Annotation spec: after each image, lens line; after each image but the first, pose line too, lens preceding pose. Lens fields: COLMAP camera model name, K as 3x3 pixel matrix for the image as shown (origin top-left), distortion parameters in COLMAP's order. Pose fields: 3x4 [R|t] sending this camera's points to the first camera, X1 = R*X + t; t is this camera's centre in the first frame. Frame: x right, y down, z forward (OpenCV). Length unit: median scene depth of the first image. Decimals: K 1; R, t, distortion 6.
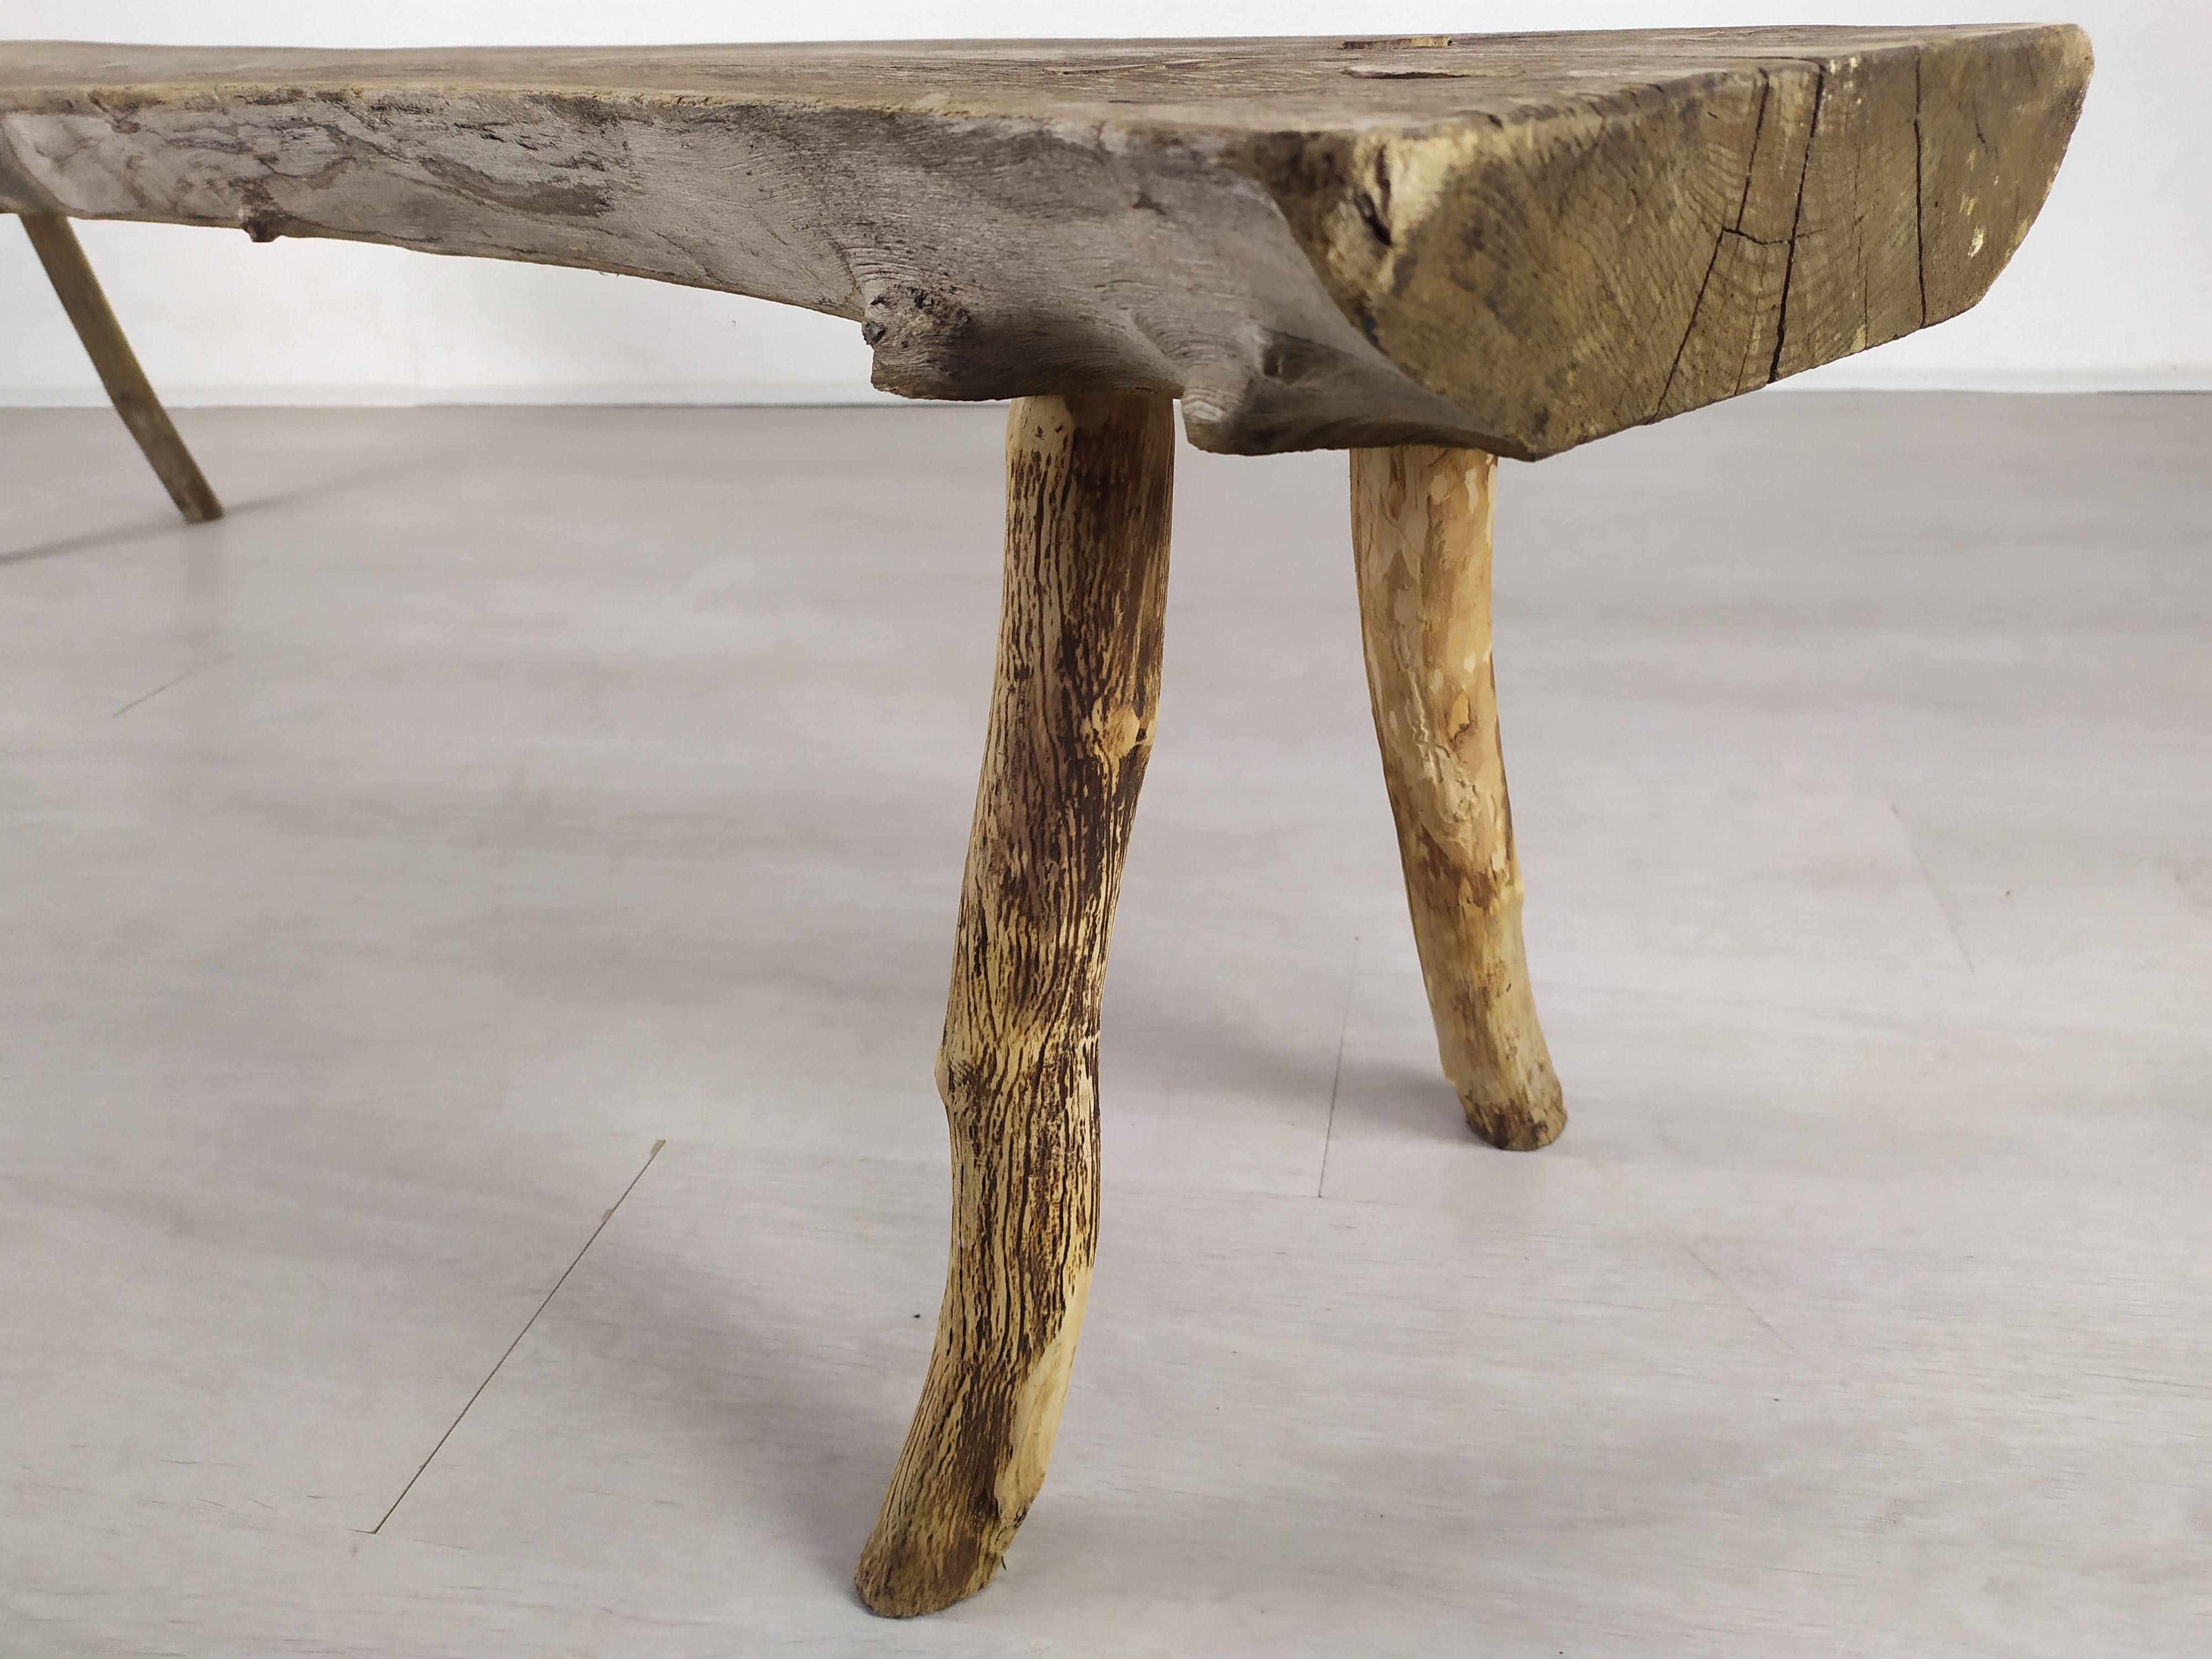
lens RADIAL K [[1654.1, 0, 1199.8], [0, 1654.1, 845.9], [0, 0, 1]] dist [0.027212, -0.030271]
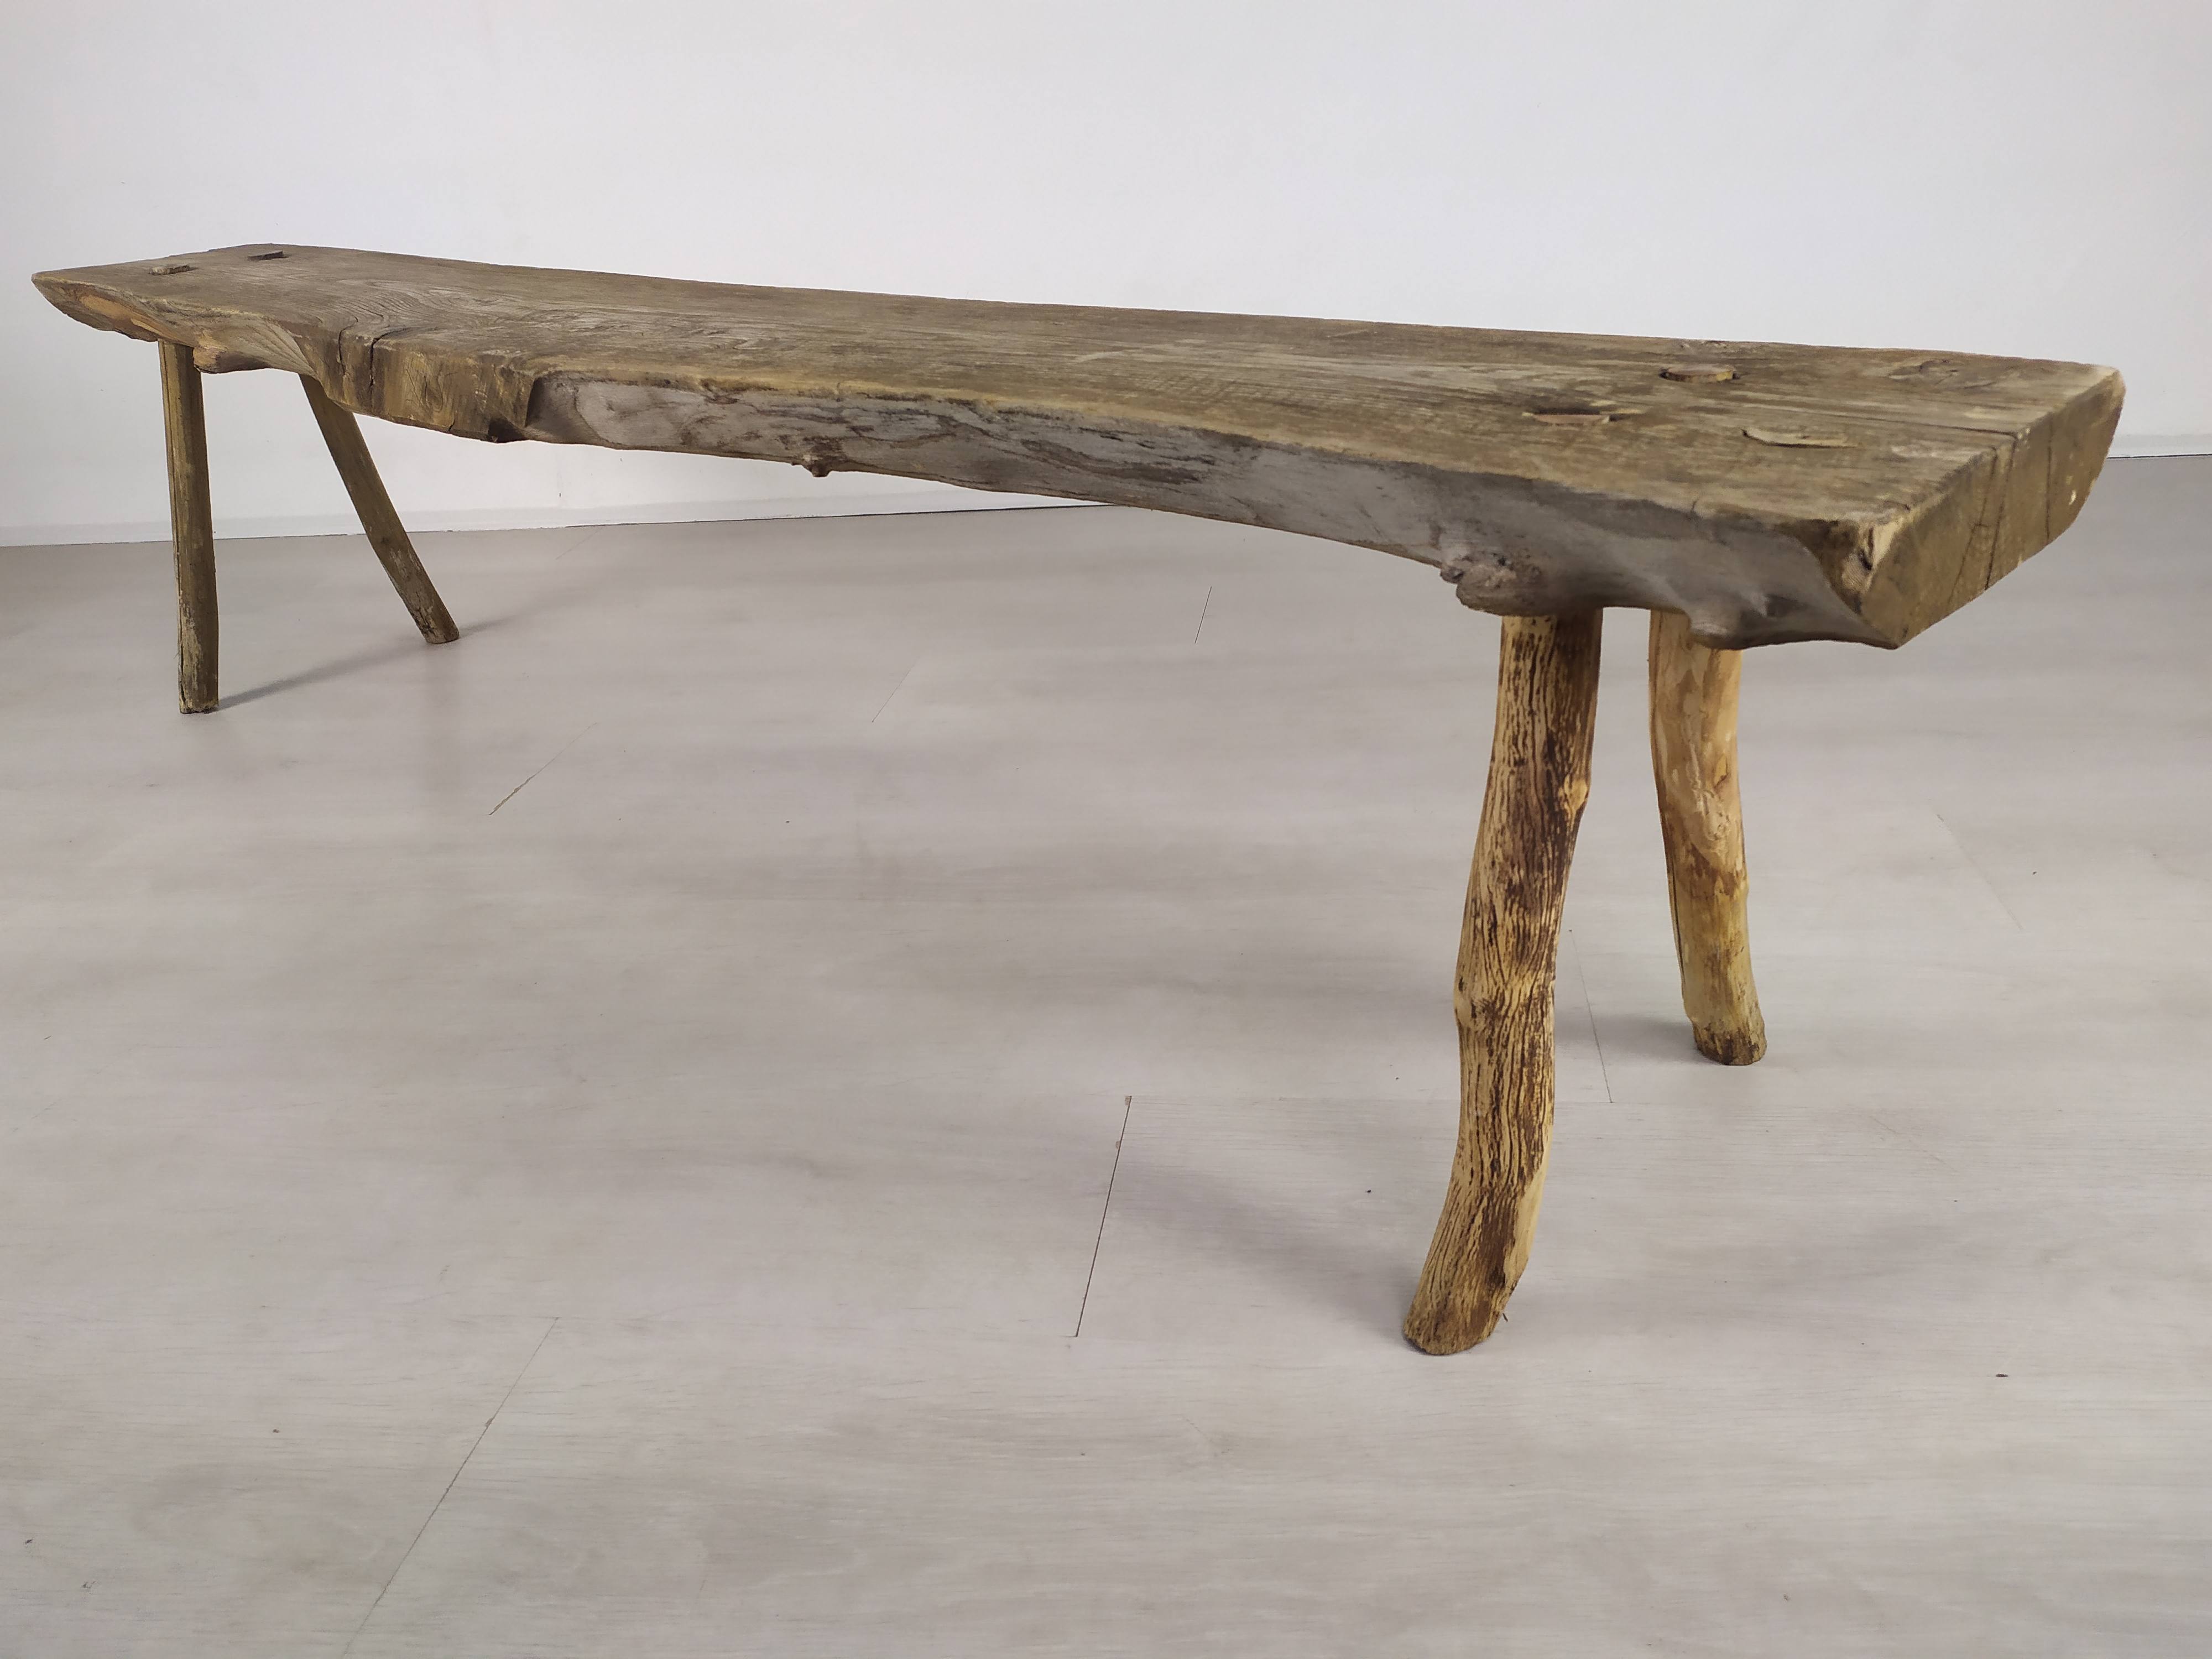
lens RADIAL K [[1758.5, 0, 1106.0], [0, 1758.5, 829.5], [0, 0, 1]] dist [0.050976, -0.071781]
pose [[0.997654, -0.050678, 0.046025, -0.575875], [0.052208, 0.998101, -0.032687, 0.000281], [-0.044281, 0.035014, 0.998405, -0.719740]]
